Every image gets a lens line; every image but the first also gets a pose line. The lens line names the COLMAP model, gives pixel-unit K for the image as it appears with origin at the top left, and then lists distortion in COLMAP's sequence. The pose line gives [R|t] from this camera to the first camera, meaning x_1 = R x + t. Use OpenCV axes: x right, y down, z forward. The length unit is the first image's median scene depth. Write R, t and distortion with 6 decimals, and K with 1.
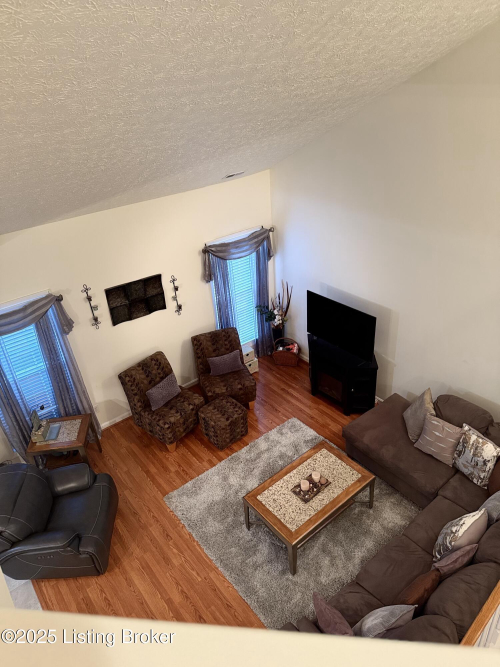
lens RADIAL K [[467.3, 0, 249.8], [0, 467.3, 328.8], [0, 0, 1]] dist [0.063253, -0.082411]
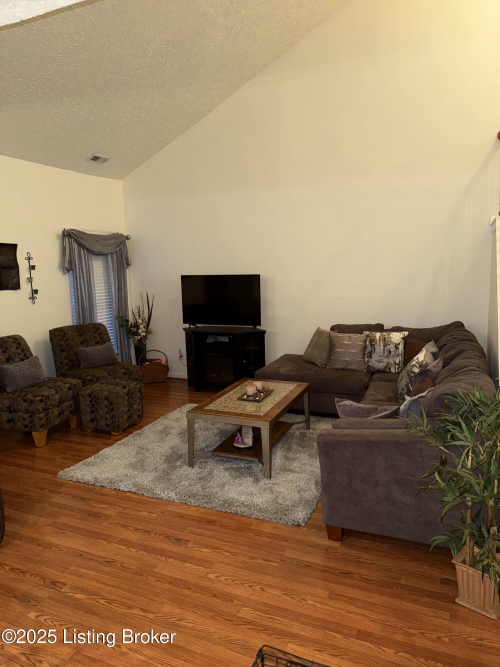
lens RADIAL K [[467.3, 0, 255.1], [0, 467.3, 327.9], [0, 0, 1]] dist [0.063253, -0.082411]
pose [[0.873981, -0.018111, 0.485622, -0.236733], [0.207545, 0.917496, -0.339303, 0.412218], [-0.439411, 0.397333, 0.805633, 0.192060]]
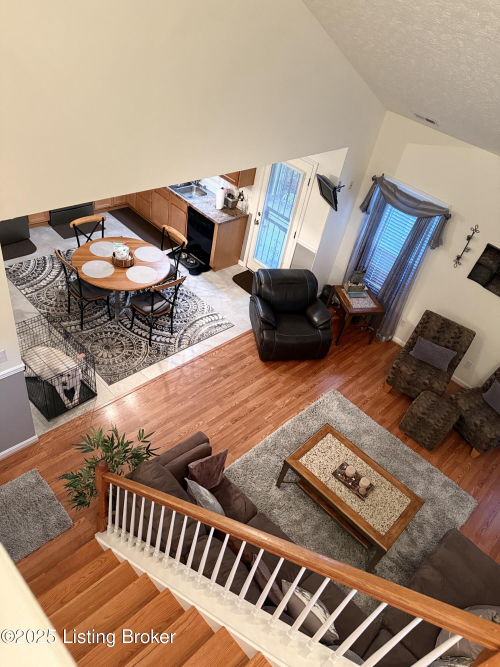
lens RADIAL K [[467.3, 0, 246.9], [0, 467.3, 330.9], [0, 0, 1]] dist [0.063253, -0.082411]
pose [[0.098277, 0.705574, -0.701789, 0.445662], [-0.642771, 0.583374, 0.496508, -0.136823], [0.759728, 0.402294, 0.510855, 0.185082]]
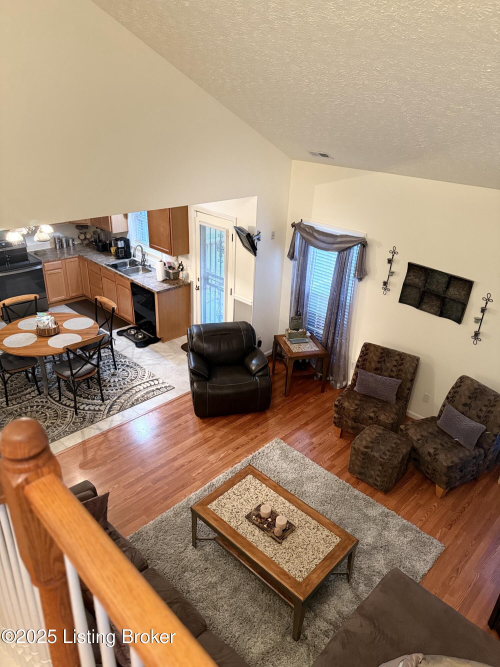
lens RADIAL K [[467.3, 0, 248.5], [0, 467.3, 330.1], [0, 0, 1]] dist [0.063253, -0.082411]
pose [[0.124904, 0.497730, -0.858291, 0.516022], [-0.537217, 0.761213, 0.363254, -0.145668], [0.834145, 0.415716, 0.362468, 0.431796]]
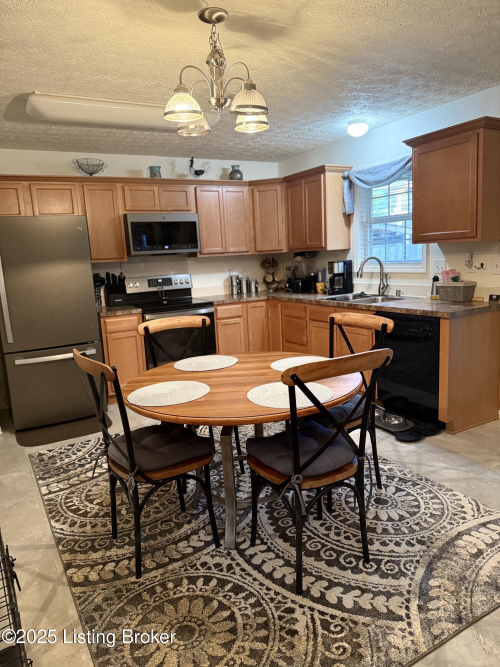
lens RADIAL K [[467.3, 0, 251.5], [0, 467.3, 334.1], [0, 0, 1]] dist [0.063253, -0.082411]
pose [[-0.136306, 0.252167, -0.958036, -0.022780], [-0.430597, 0.855853, 0.286535, 0.301357], [0.892192, 0.451584, -0.008076, 0.437830]]
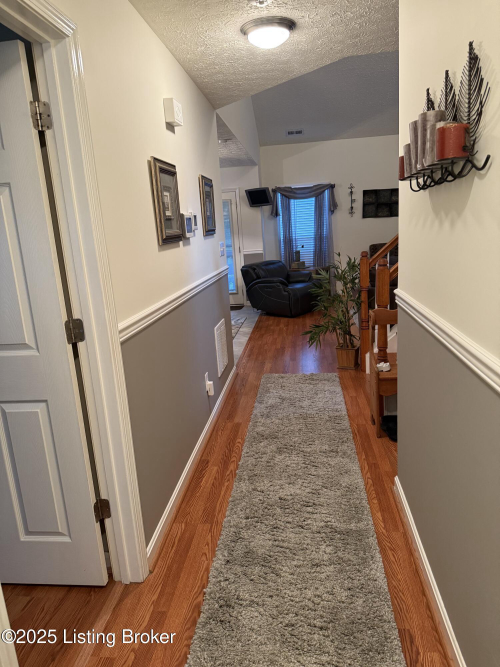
lens RADIAL K [[467.3, 0, 252.8], [0, 467.3, 336.9], [0, 0, 1]] dist [0.063253, -0.082411]
pose [[0.716991, 0.191224, -0.670341, 0.523983], [-0.335059, 0.937806, -0.090855, 0.595958], [0.611277, 0.289746, 0.736470, -0.186243]]
